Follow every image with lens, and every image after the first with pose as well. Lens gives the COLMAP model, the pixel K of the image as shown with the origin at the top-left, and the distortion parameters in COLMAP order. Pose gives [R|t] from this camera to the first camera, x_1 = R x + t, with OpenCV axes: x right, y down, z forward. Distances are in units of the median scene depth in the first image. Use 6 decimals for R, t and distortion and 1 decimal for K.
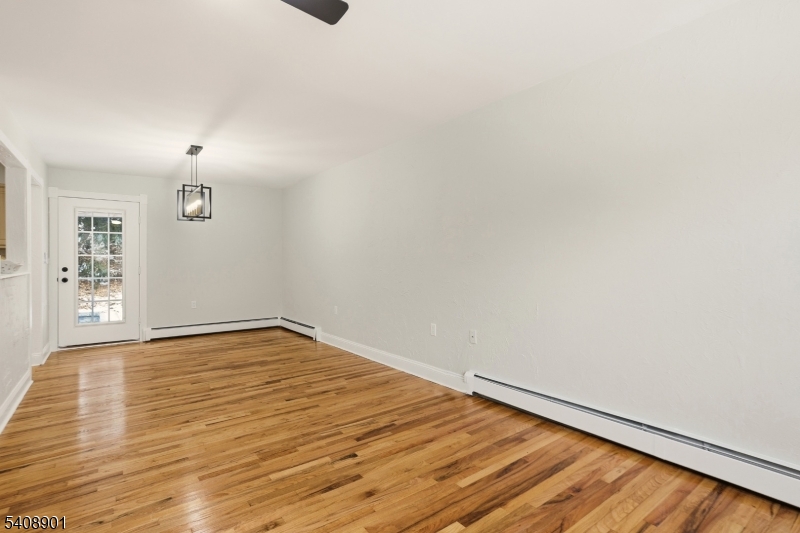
lens RADIAL K [[402.1, 0, 401.0], [0, 402.1, 264.2], [0, 0, 1]] dist [-0.002723, 0.000722]
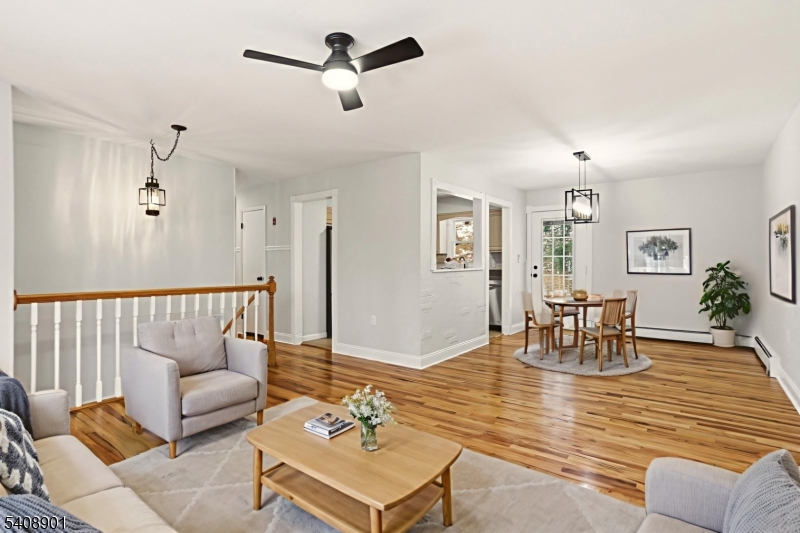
lens RADIAL K [[402.1, 0, 397.4], [0, 402.1, 265.7], [0, 0, 1]] dist [-0.002723, 0.000722]
pose [[0.283949, 0.011804, -0.958767, 0.414023], [-0.003932, 0.999930, 0.011147, -0.007010], [0.958831, 0.000604, 0.283975, 0.276105]]
